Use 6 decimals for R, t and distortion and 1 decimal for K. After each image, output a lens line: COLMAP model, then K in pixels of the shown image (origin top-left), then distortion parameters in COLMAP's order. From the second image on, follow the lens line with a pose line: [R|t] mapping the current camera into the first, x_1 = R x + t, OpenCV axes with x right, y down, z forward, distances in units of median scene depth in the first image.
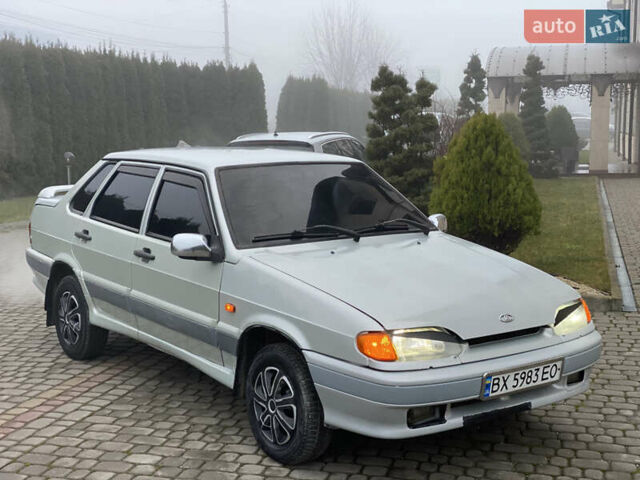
lens RADIAL K [[943.6, 0, 316.3], [0, 943.6, 234.1], [0, 0, 1]] dist [0.140786, 0.000000]
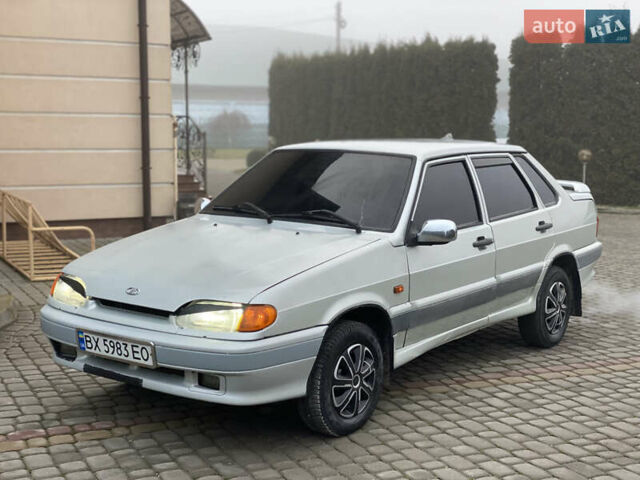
lens RADIAL K [[943.6, 0, 321.7], [0, 943.6, 230.6], [0, 0, 1]] dist [0.140786, 0.000000]
pose [[0.285014, 0.114562, -0.951653, 1.084682], [-0.132401, 0.988020, 0.079287, -0.076766], [0.949335, 0.103402, 0.296768, 0.764195]]
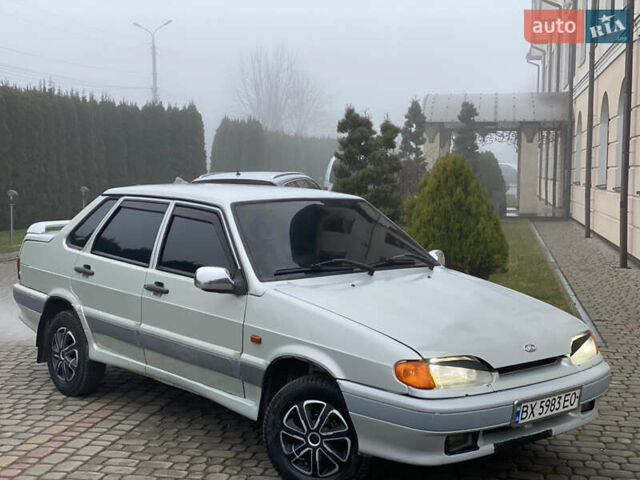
lens RADIAL K [[943.6, 0, 318.3], [0, 943.6, 225.2], [0, 0, 1]] dist [0.140786, 0.000000]
pose [[0.996284, 0.006814, 0.085858, -0.106264], [-0.002200, 0.998554, -0.053720, 0.009011], [-0.086100, 0.053332, 0.994858, -0.025288]]
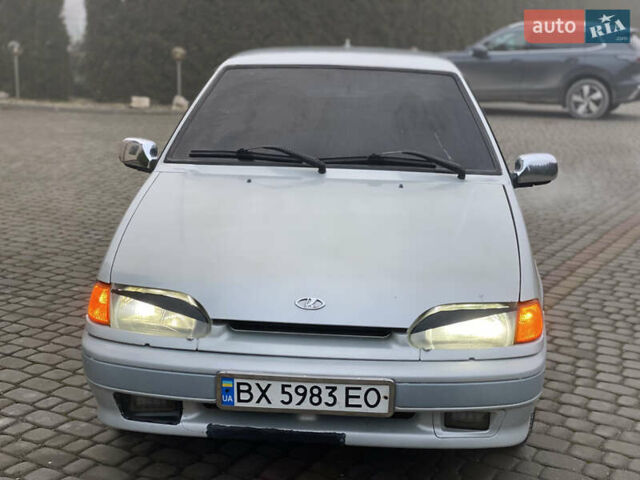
lens RADIAL K [[943.6, 0, 317.3], [0, 943.6, 241.1], [0, 0, 1]] dist [0.140786, 0.000000]
pose [[0.763308, 0.163698, -0.624951, 0.534126], [-0.105189, 0.985948, 0.129779, -0.036860], [0.637414, -0.033323, 0.769801, 0.424844]]
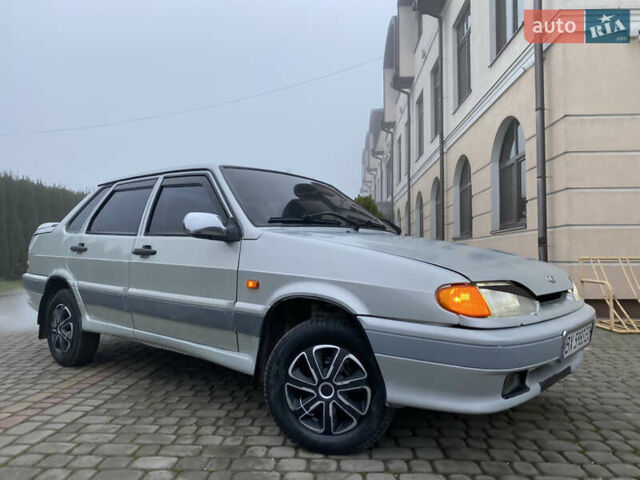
lens RADIAL K [[490.0, 0, 319.6], [0, 490.0, 242.3], [0, 0, 1]] dist [0.016568, -0.004414]
pose [[0.973568, 0.005752, 0.228323, -0.129300], [0.026909, 0.989832, -0.139674, 0.100355], [-0.226805, 0.142126, 0.963514, 0.485309]]
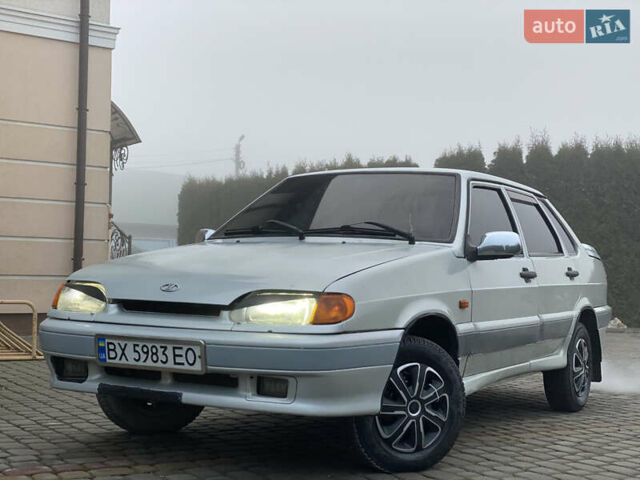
lens RADIAL K [[943.6, 0, 319.0], [0, 943.6, 247.2], [0, 0, 1]] dist [0.140786, 0.000000]
pose [[0.395149, -0.022985, -0.918330, 0.914742], [-0.143731, 0.985827, -0.086520, 0.092995], [0.907303, 0.166181, 0.386245, 0.679193]]
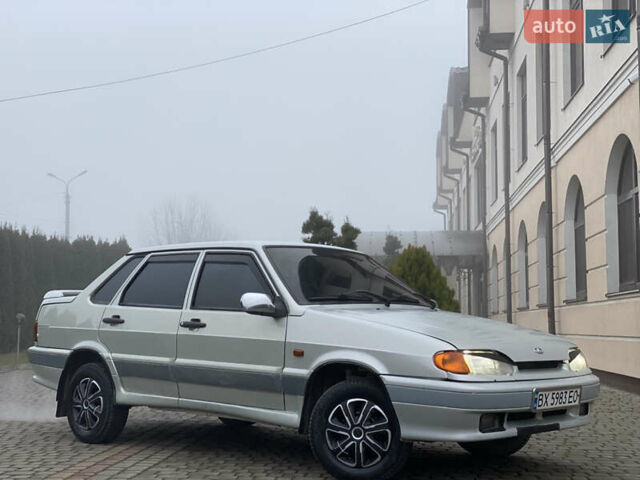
lens RADIAL K [[943.6, 0, 318.5], [0, 943.6, 229.2], [0, 0, 1]] dist [0.140786, 0.000000]
pose [[0.982629, 0.023825, 0.184048, -0.268239], [0.015964, 0.977198, -0.211730, 0.165996], [-0.184895, 0.210990, 0.959842, -0.139958]]
